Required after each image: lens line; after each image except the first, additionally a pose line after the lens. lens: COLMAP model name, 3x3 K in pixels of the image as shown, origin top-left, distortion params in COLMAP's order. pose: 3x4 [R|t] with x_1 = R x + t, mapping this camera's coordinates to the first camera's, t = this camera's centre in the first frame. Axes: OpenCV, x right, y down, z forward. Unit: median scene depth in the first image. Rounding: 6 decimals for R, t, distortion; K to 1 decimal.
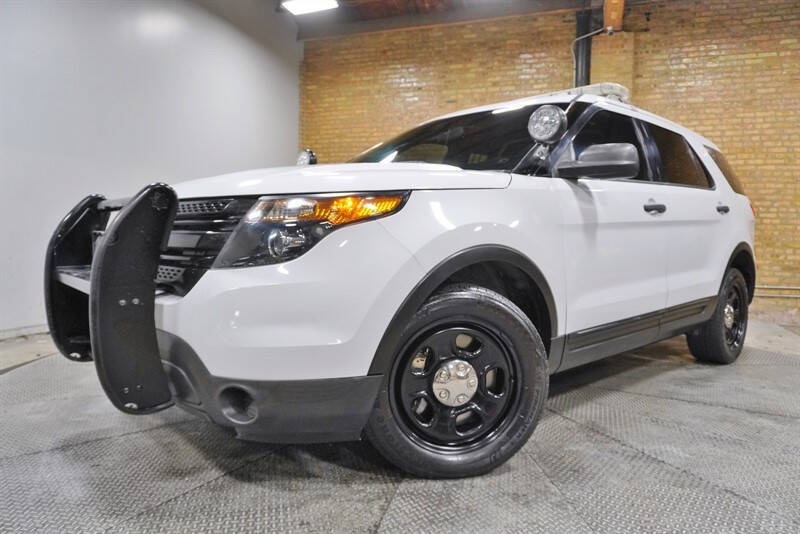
lens RADIAL K [[522.3, 0, 397.4], [0, 522.3, 267.1], [0, 0, 1]] dist [-0.042714, 0.021670]
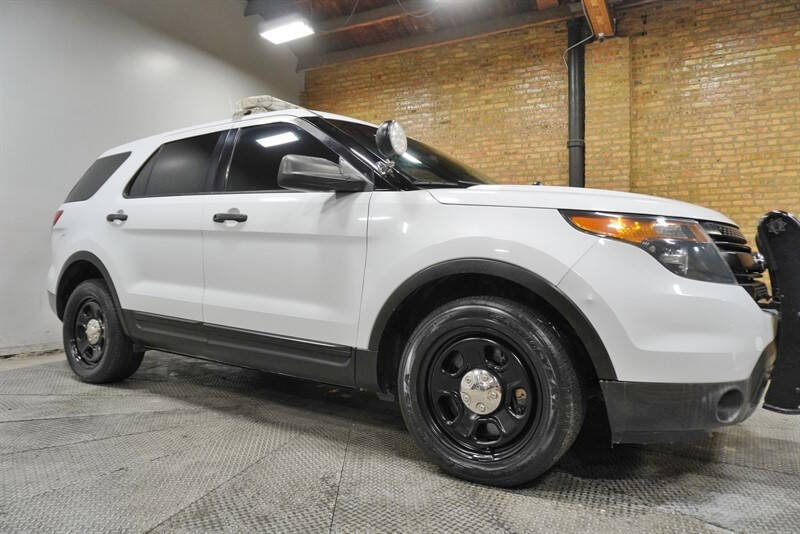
lens RADIAL K [[524.1, 0, 400.0], [0, 524.1, 267.0], [0, 0, 1]] dist [-0.043214, 0.024675]
pose [[0.991069, -0.020912, -0.131703, 0.163898], [0.014082, 0.998518, -0.052572, 0.002111], [0.132607, 0.050247, 0.989894, 0.041127]]
